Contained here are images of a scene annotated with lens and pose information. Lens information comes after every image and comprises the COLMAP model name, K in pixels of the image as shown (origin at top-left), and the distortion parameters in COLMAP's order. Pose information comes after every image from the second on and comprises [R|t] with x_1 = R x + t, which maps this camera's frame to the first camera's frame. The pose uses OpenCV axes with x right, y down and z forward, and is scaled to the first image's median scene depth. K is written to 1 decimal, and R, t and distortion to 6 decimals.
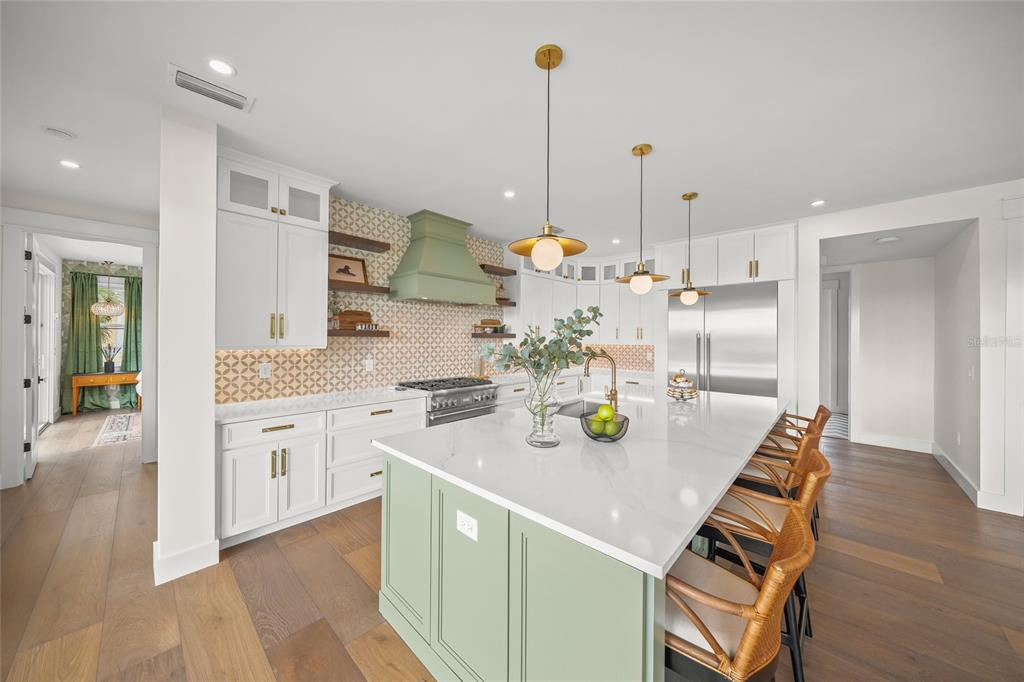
lens RADIAL K [[348.3, 0, 510.2], [0, 348.3, 335.0], [0, 0, 1]] dist [-0.004662, 0.000184]
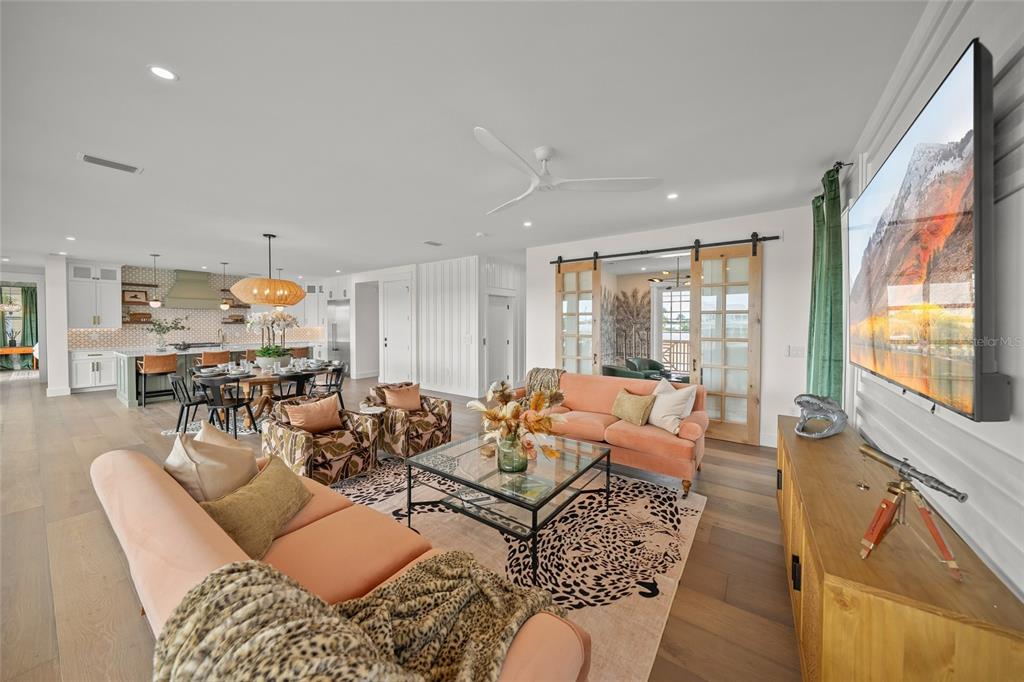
lens RADIAL K [[348.3, 0, 507.6], [0, 348.3, 327.4], [0, 0, 1]] dist [-0.004662, 0.000184]
pose [[0.991348, -0.004818, 0.131169, 1.704843], [0.001932, 0.999754, 0.022116, -0.018869], [-0.131243, -0.021671, 0.991113, -1.665862]]
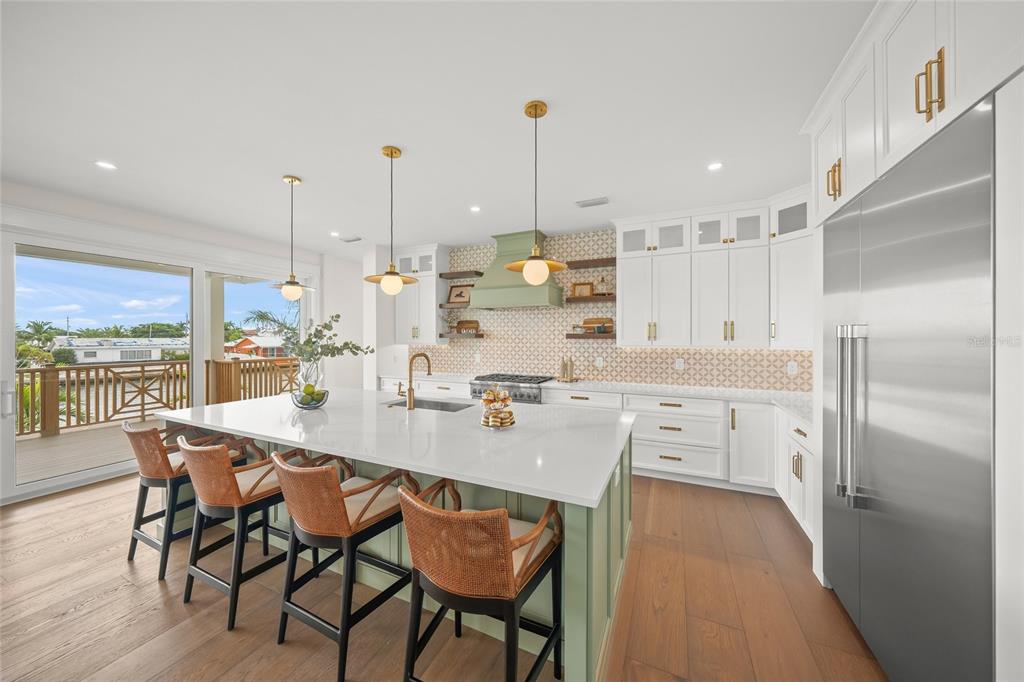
lens RADIAL K [[348.3, 0, 511.6], [0, 348.3, 338.6], [0, 0, 1]] dist [-0.004662, 0.000184]
pose [[0.311588, 0.003002, -0.950213, 0.996611], [0.011091, 0.999915, 0.006796, -0.000685], [0.950153, -0.012657, 0.311528, 0.699687]]
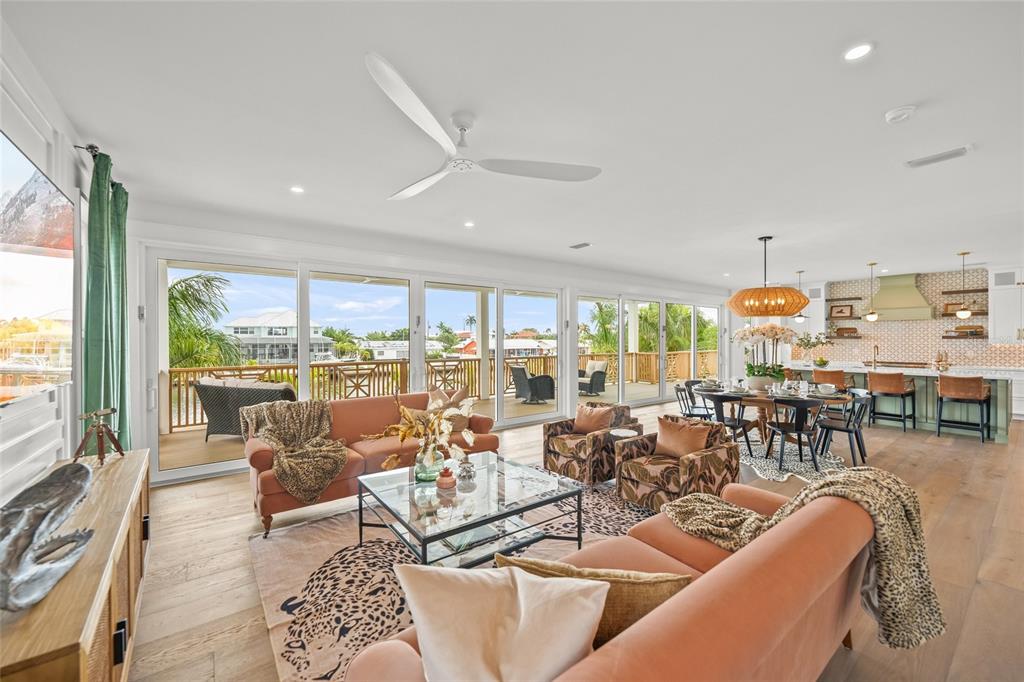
lens RADIAL K [[404.9, 0, 518.6], [0, 404.9, 339.5], [0, 0, 1]] dist [0.003218, -0.000200]
pose [[-0.142637, -0.002839, -0.989771, 2.513438], [0.011919, 0.999918, -0.004586, -0.004239], [0.989703, -0.012451, -0.142592, -0.781335]]
